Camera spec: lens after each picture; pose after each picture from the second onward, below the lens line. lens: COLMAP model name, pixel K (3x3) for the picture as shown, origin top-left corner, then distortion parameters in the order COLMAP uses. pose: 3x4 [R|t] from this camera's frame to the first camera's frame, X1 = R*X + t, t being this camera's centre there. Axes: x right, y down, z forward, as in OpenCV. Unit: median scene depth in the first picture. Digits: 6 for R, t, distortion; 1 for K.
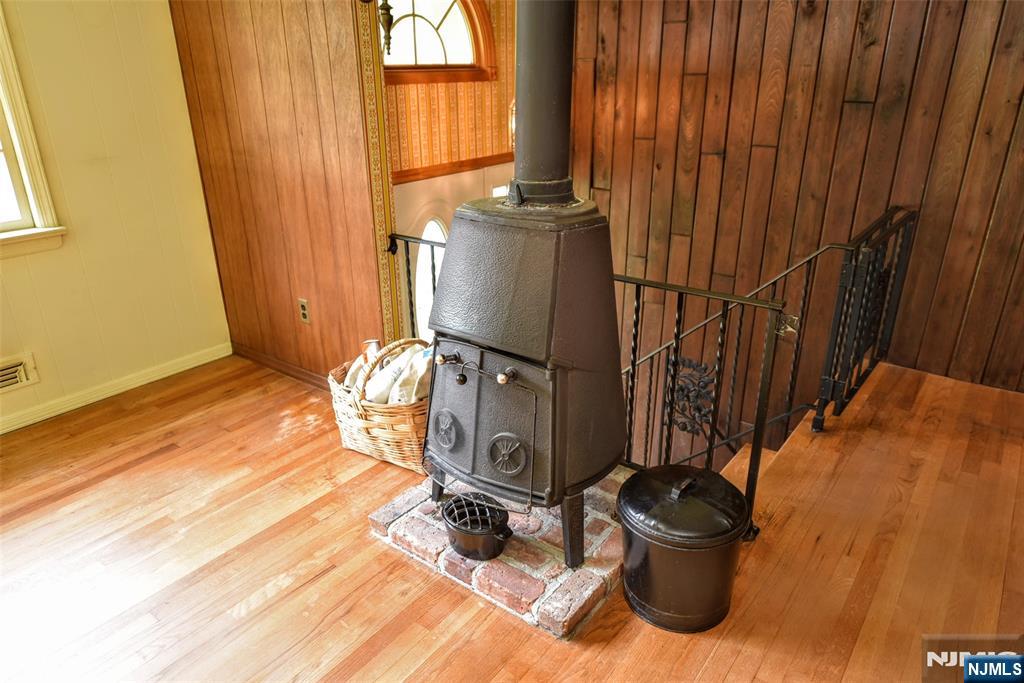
lens RADIAL K [[678.4, 0, 516.3], [0, 678.4, 336.2], [0, 0, 1]] dist [-0.007776, -0.001420]
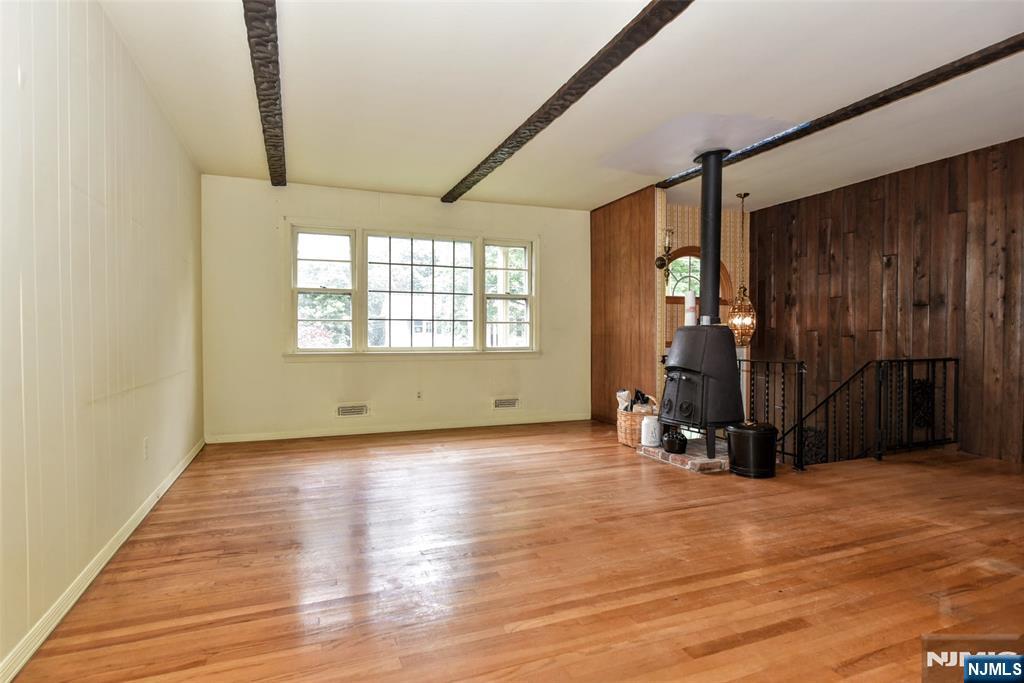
lens RADIAL K [[542.7, 0, 515.9], [0, 542.7, 342.8], [0, 0, 1]] dist [-0.005817, 0.000069]
pose [[0.859307, 0.014729, -0.511248, 0.349936], [-0.198743, 0.930649, -0.307236, 0.502722], [0.471267, 0.365617, 0.802640, -0.806255]]
